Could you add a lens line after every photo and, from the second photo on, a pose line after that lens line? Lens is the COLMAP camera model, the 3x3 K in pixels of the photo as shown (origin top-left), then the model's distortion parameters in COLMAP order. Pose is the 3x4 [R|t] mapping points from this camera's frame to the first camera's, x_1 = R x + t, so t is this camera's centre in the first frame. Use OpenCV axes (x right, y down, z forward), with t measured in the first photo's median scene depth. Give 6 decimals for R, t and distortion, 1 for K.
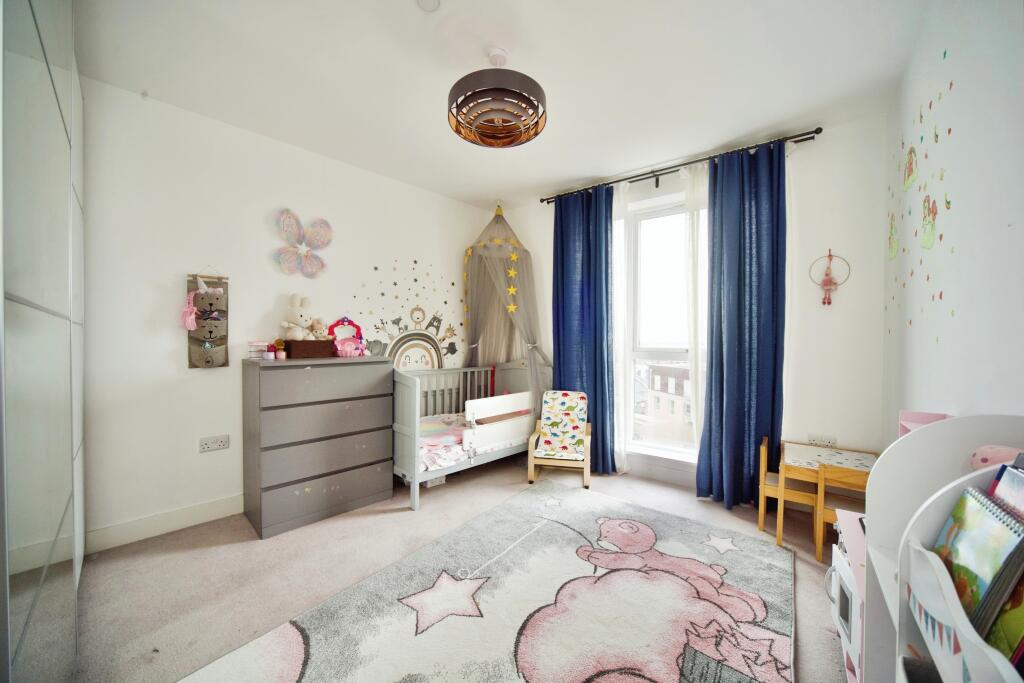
lens RADIAL K [[375.9, 0, 511.2], [0, 375.9, 342.5], [0, 0, 1]] dist [-0.014346, 0.001618]
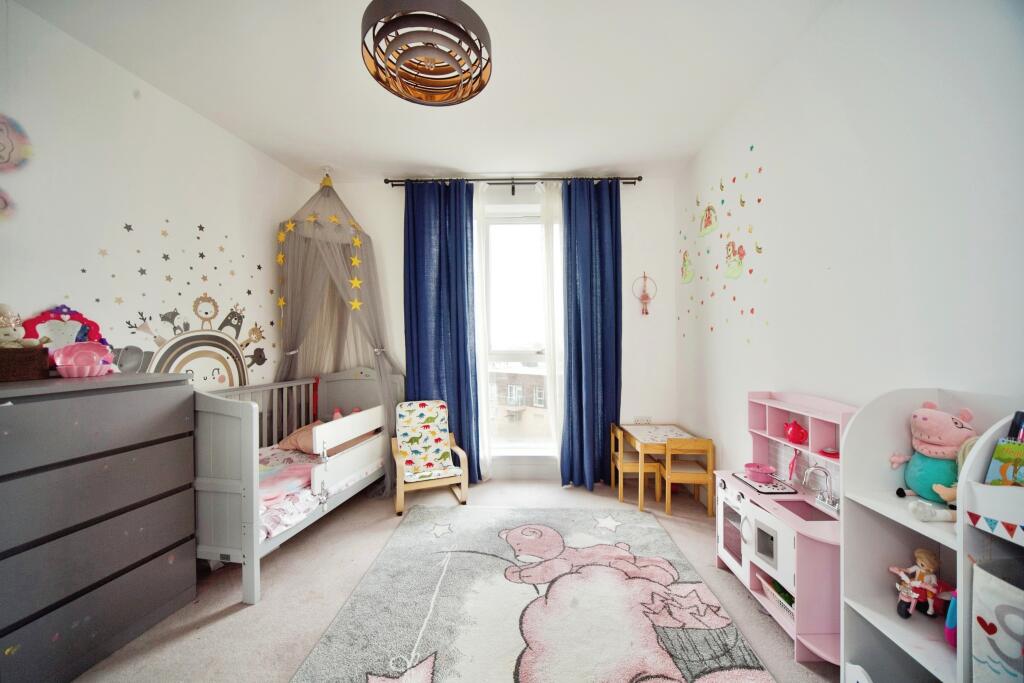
lens RADIAL K [[375.9, 0, 518.0], [0, 375.9, 343.8], [0, 0, 1]] dist [-0.014346, 0.001618]
pose [[0.809306, -0.008622, 0.587324, -0.235042], [0.011647, 0.999931, -0.001370, -0.003175], [-0.587272, 0.007949, 0.809351, 0.175400]]
